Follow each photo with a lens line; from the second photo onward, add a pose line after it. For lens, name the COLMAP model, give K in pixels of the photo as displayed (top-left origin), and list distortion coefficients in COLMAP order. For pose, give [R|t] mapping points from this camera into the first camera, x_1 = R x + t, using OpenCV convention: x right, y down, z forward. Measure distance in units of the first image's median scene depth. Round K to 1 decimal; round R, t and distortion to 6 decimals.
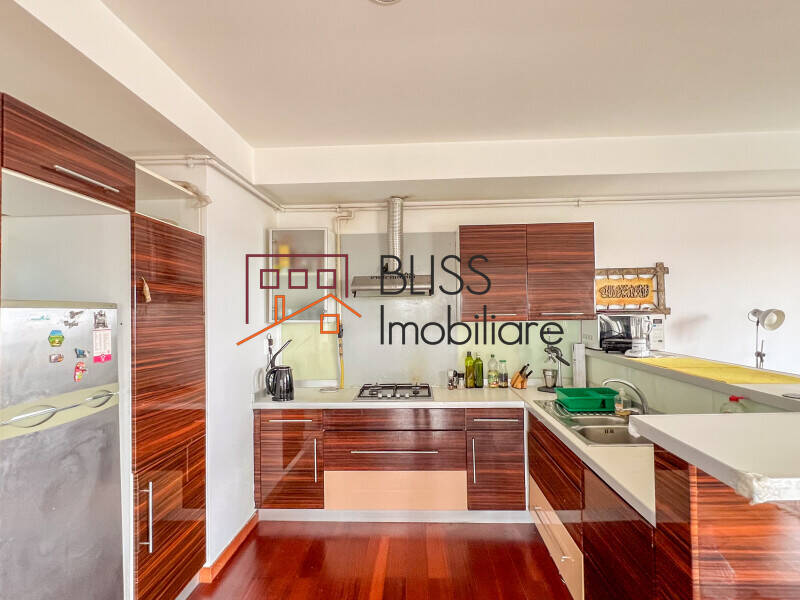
lens RADIAL K [[430.8, 0, 400.0], [0, 430.8, 300.0], [0, 0, 1]] dist [0.002240, -0.000068]
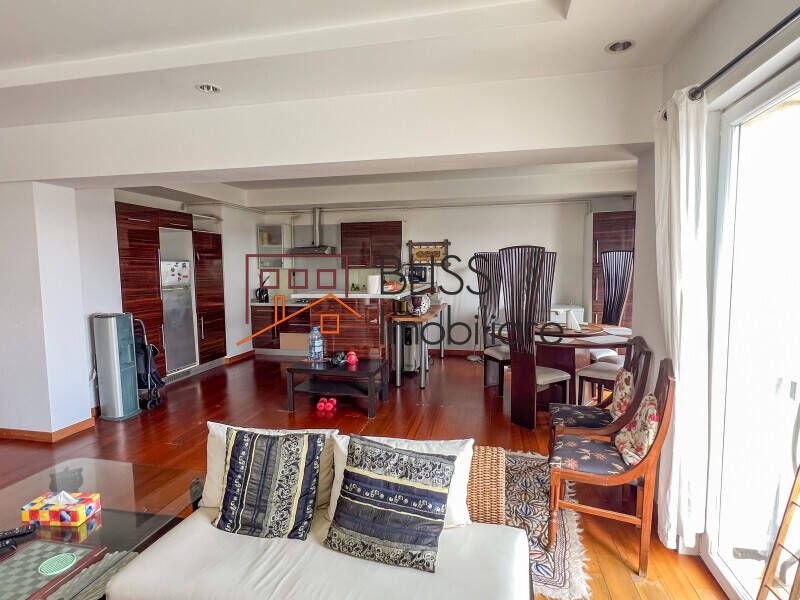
lens RADIAL K [[430.8, 0, 400.0], [0, 430.8, 300.0], [0, 0, 1]] dist [0.002240, -0.000068]
pose [[0.982179, 0.021559, -0.186708, 0.881161], [-0.001482, 0.994257, 0.107008, -0.025894], [0.187943, -0.104824, 0.976570, -1.105290]]
